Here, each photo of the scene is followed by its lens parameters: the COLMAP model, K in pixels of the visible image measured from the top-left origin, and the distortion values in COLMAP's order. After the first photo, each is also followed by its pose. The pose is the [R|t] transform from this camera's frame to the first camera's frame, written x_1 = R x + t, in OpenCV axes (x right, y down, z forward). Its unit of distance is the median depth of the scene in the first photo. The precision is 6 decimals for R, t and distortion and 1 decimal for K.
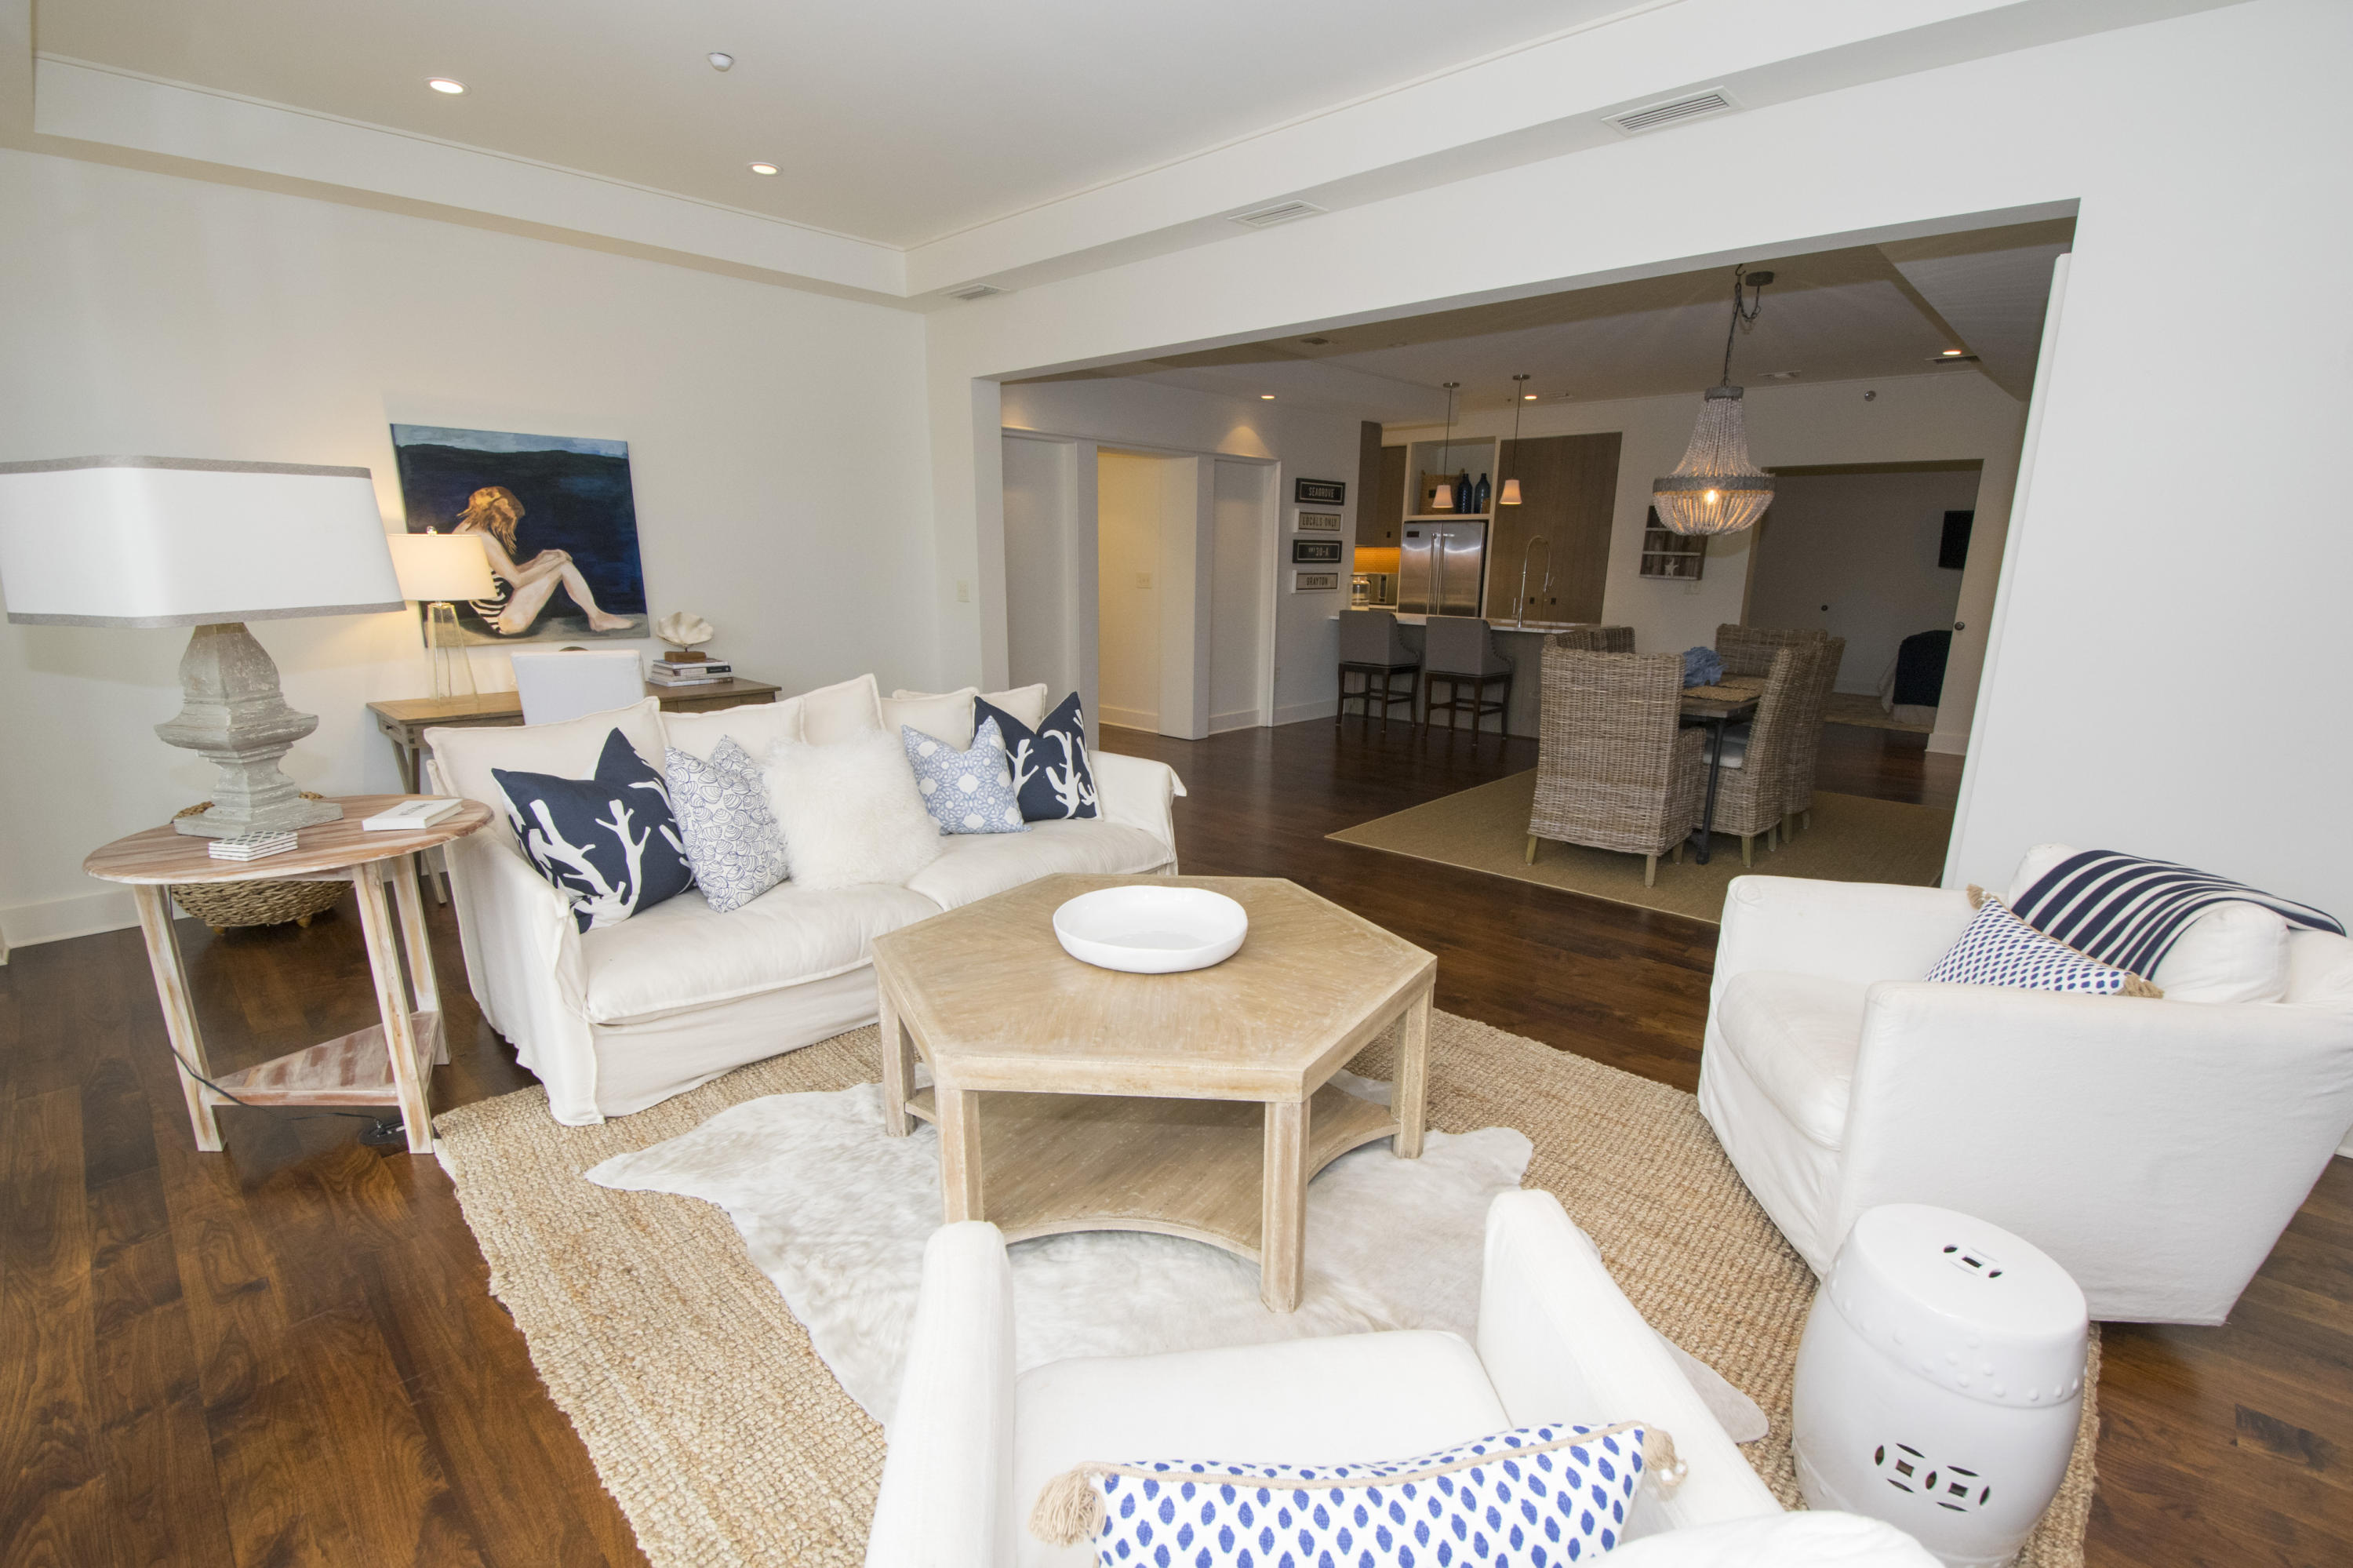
lens RADIAL K [[1037.9, 0, 1169.0], [0, 1037.9, 808.3], [0, 0, 1]] dist [0.004895, -0.014819]
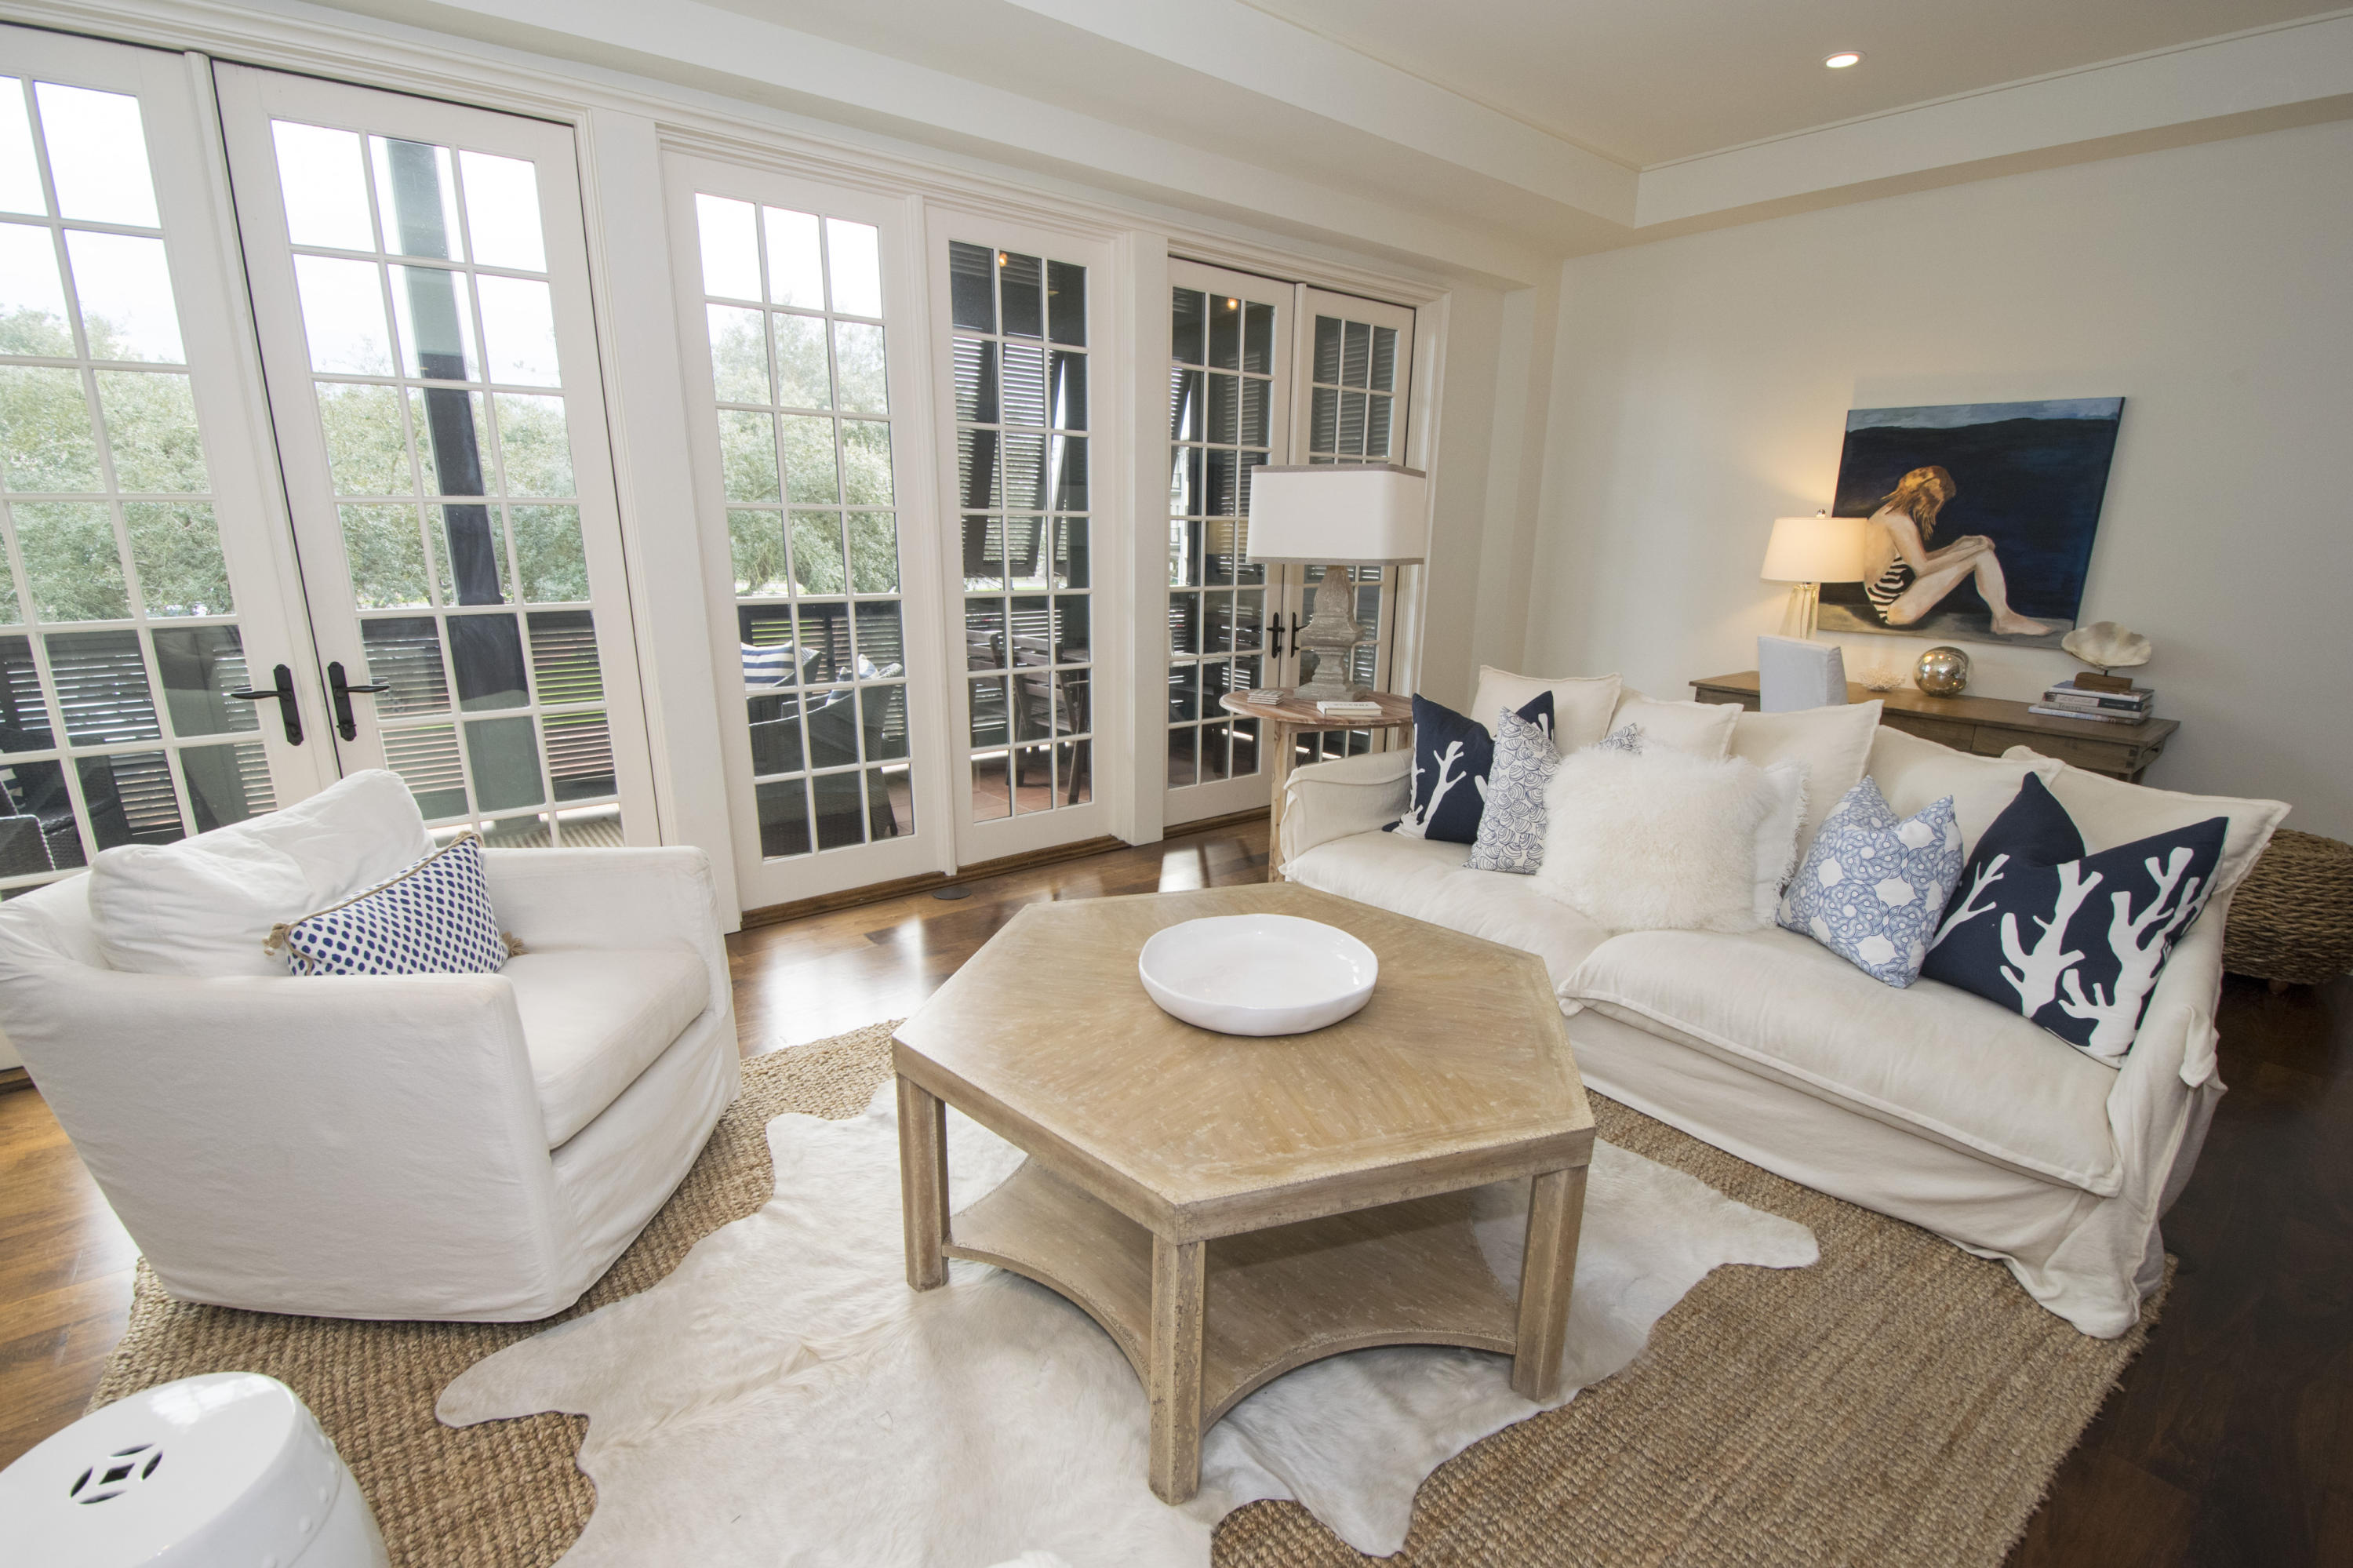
lens RADIAL K [[1037.9, 0, 1193.1], [0, 1037.9, 795.5], [0, 0, 1]] dist [0.004895, -0.014819]
pose [[-0.112681, 0.239547, -0.964324, 0.379164], [-0.259148, 0.929831, 0.261260, -0.108431], [0.959242, 0.279341, -0.042696, 0.491164]]
